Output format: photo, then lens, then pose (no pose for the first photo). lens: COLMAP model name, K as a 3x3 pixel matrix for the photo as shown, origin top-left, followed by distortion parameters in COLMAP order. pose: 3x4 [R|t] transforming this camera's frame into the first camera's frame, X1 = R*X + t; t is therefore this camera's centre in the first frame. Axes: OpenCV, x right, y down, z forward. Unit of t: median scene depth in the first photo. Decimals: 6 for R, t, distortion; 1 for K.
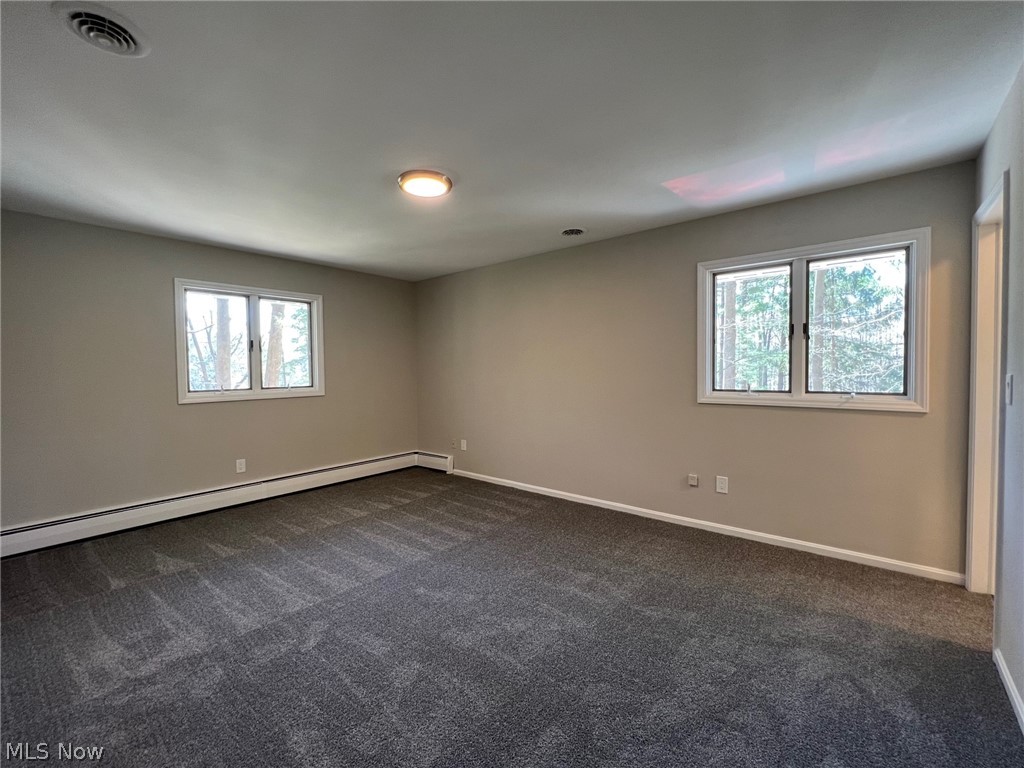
lens RADIAL K [[428.3, 0, 512.0], [0, 428.3, 384.0], [0, 0, 1]] dist [-0.000676, -0.000138]
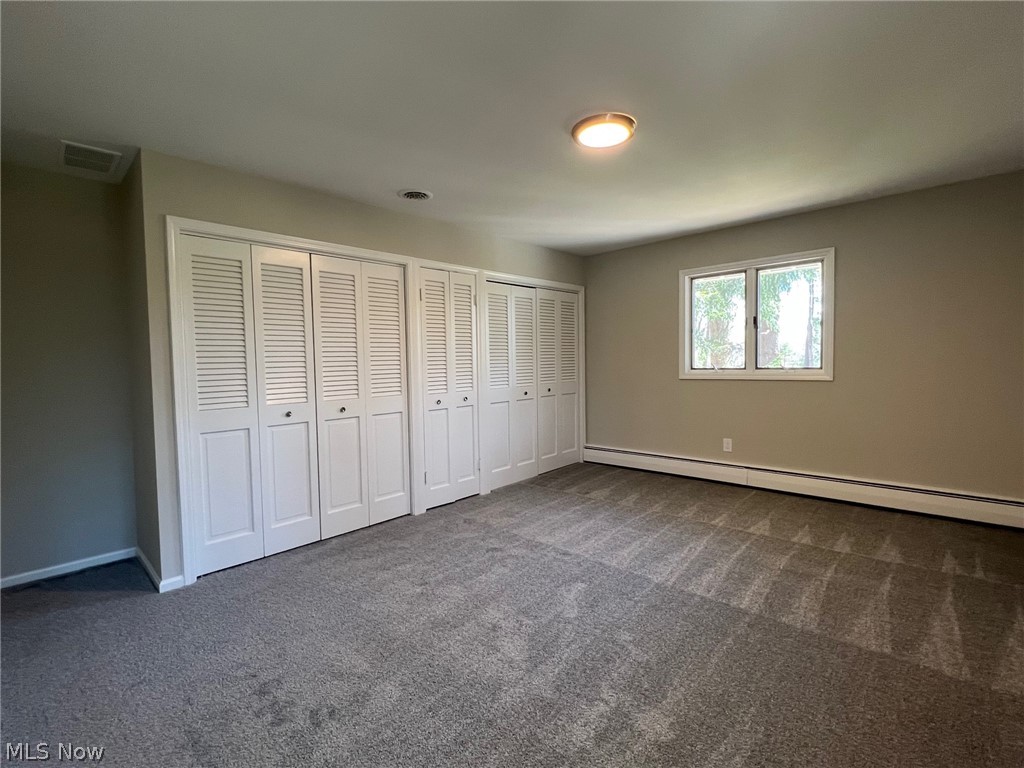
lens RADIAL K [[483.2, 0, 512.0], [0, 483.2, 384.0], [0, 0, 1]] dist [0.001742, 0.000085]
pose [[-0.056738, 0.061621, -0.996486, 0.588403], [-0.016804, 0.997893, 0.062665, -0.014929], [0.998248, 0.020301, -0.055583, 0.644162]]
